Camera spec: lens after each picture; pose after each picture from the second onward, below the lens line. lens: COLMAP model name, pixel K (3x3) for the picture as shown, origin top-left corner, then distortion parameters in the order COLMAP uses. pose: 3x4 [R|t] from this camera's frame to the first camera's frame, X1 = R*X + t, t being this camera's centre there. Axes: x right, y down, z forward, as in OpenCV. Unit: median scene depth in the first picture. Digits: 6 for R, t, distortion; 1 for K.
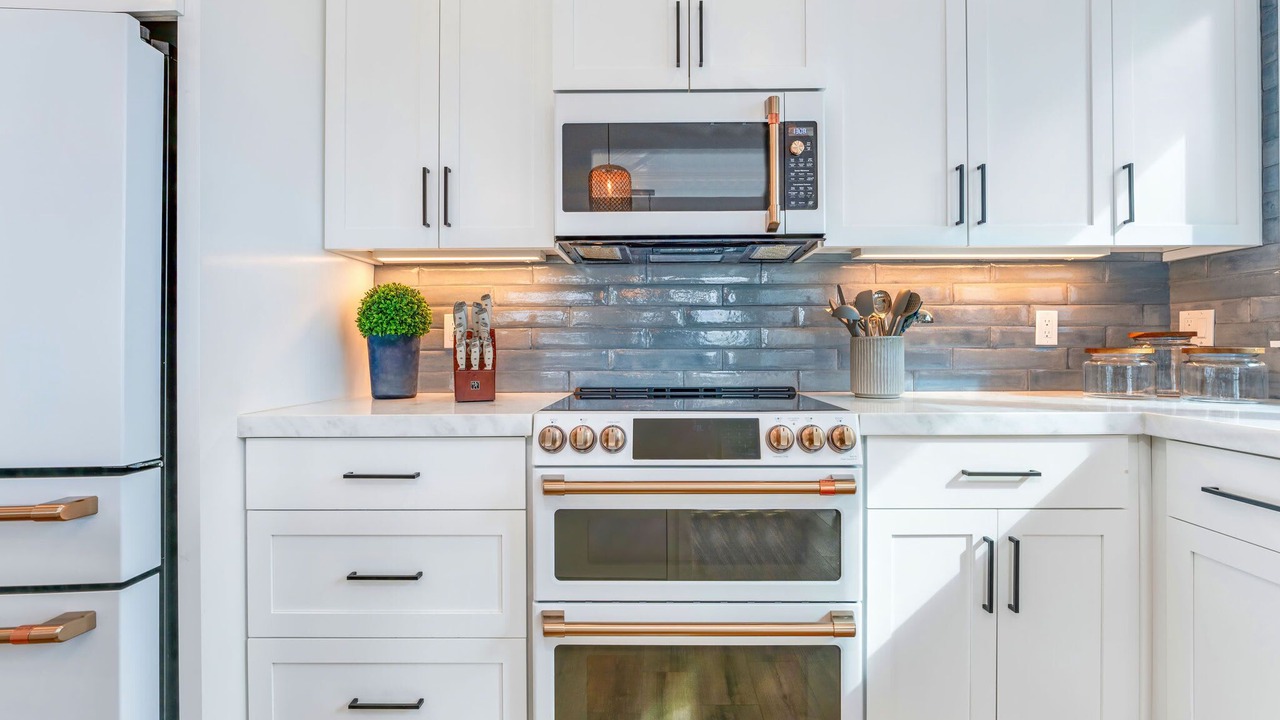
lens RADIAL K [[915.4, 0, 640.0], [0, 915.4, 360.0], [0, 0, 1]] dist [0.004963, 0.001203]
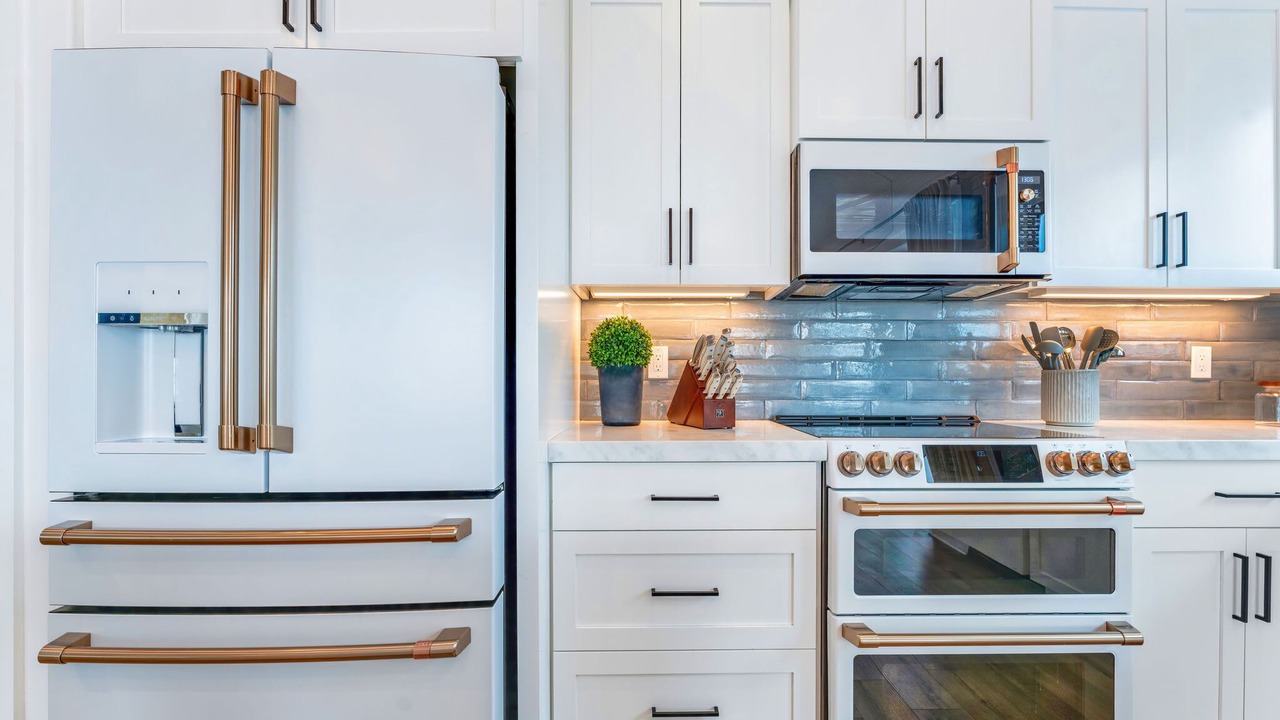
lens RADIAL K [[859.0, 0, 641.4], [0, 859.0, 395.2], [0, 0, 1]] dist [0.016743, 0.001677]
pose [[0.998591, 0.003534, 0.052955, -0.318287], [-0.003853, 0.999975, 0.005922, 0.000747], [-0.052933, -0.006118, 0.998579, 0.004009]]
